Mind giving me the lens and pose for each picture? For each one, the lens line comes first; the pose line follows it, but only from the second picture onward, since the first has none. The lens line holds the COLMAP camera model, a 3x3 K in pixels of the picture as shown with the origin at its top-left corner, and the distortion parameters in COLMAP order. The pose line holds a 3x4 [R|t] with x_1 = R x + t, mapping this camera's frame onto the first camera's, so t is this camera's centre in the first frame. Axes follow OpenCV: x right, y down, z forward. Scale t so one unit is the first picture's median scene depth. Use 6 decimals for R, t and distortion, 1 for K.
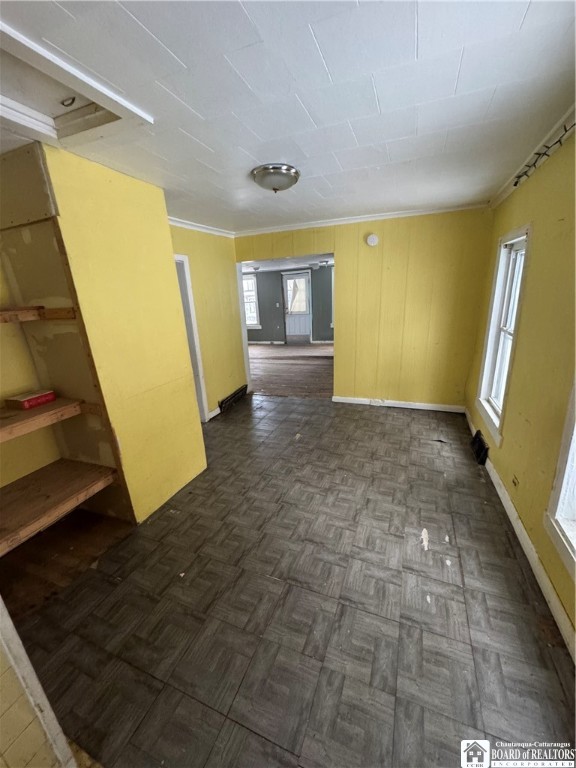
lens RADIAL K [[304.6, 0, 289.1], [0, 304.6, 384.9], [0, 0, 1]] dist [-0.001967, 0.000027]
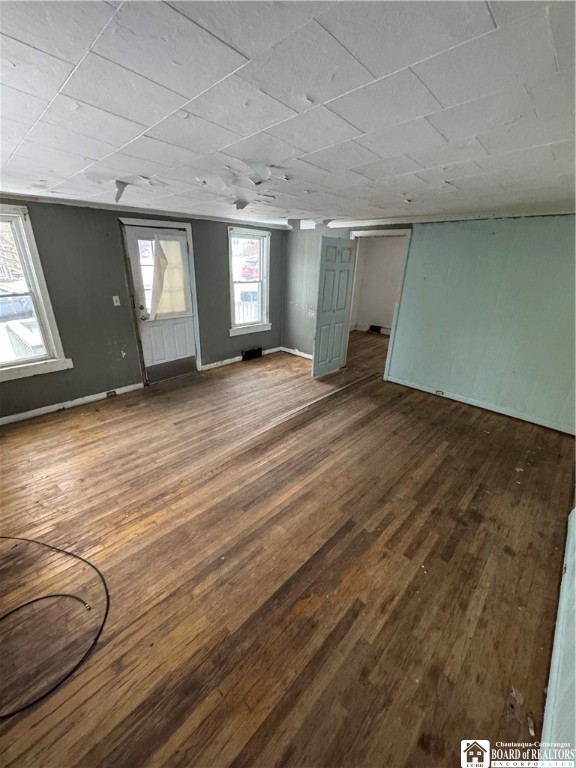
lens RADIAL K [[304.6, 0, 286.9], [0, 304.6, 383.8], [0, 0, 1]] dist [-0.001967, 0.000027]
pose [[0.381326, -0.291367, 0.877323, -0.339736], [0.222205, 0.950097, 0.218955, -0.198646], [-0.897338, 0.111452, 0.427040, 0.646217]]
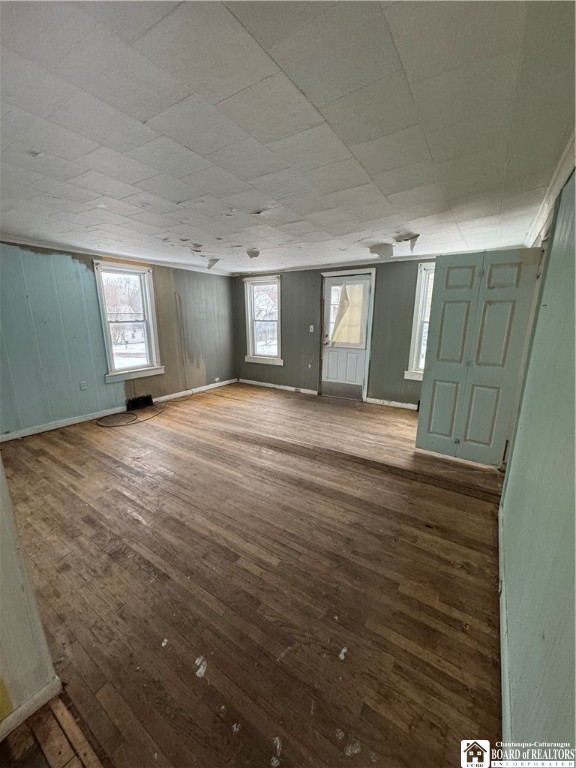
lens RADIAL K [[304.6, 0, 290.0], [0, 304.6, 383.9], [0, 0, 1]] dist [-0.001967, 0.000027]
pose [[0.976171, 0.101700, -0.191698, 0.044688], [-0.111586, 0.992889, -0.041473, -0.131367], [0.186117, 0.061875, 0.980577, 0.435708]]
